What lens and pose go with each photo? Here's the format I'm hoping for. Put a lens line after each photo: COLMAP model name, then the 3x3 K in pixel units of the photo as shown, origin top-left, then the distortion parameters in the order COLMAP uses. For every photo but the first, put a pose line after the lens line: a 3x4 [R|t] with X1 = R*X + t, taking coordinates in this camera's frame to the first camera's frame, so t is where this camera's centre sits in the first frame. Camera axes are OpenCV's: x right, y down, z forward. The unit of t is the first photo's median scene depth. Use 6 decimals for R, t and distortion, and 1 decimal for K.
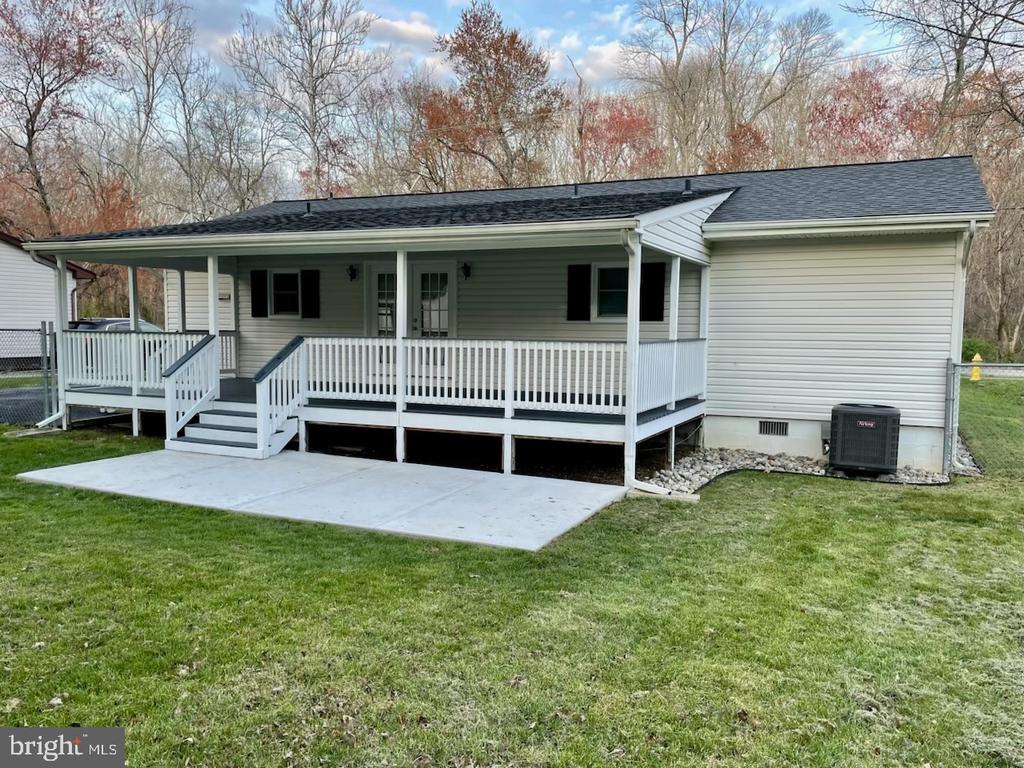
lens RADIAL K [[809.8, 0, 512.0], [0, 809.8, 384.0], [0, 0, 1]] dist [0.078035, -0.000855]
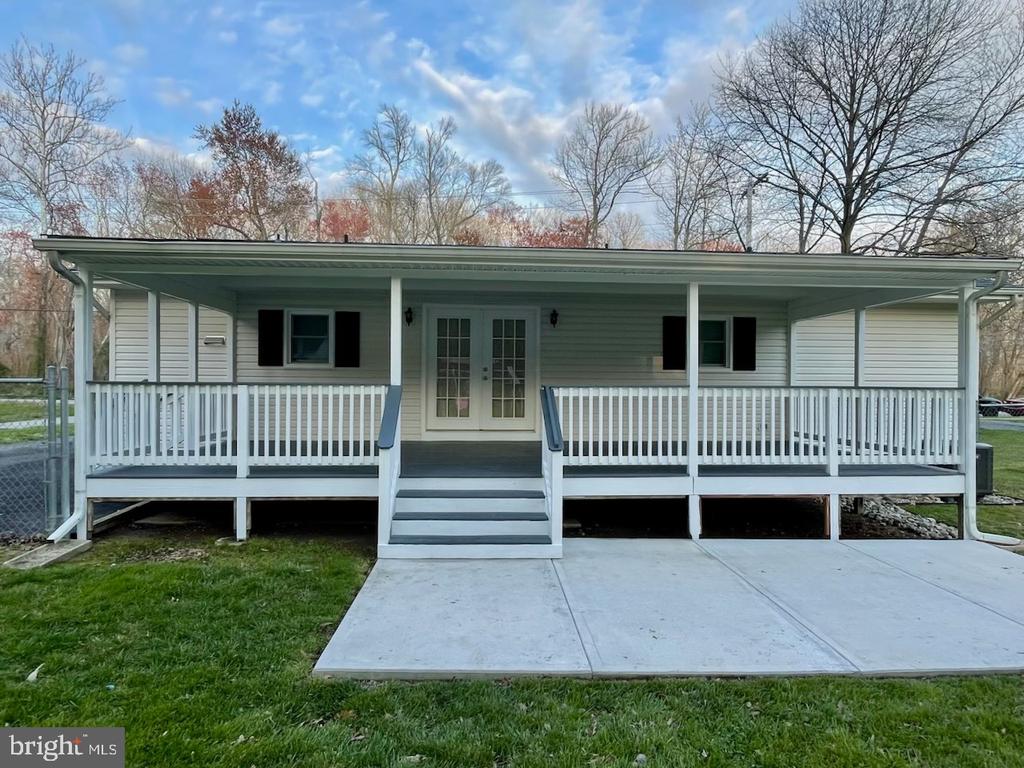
lens RADIAL K [[607.3, 0, 512.0], [0, 607.3, 384.0], [0, 0, 1]] dist [0.004153, 0.000065]
pose [[0.886313, -0.005065, 0.463058, -0.451221], [0.036593, 0.997579, -0.059130, -0.022707], [-0.461638, 0.069352, 0.884353, 0.416586]]
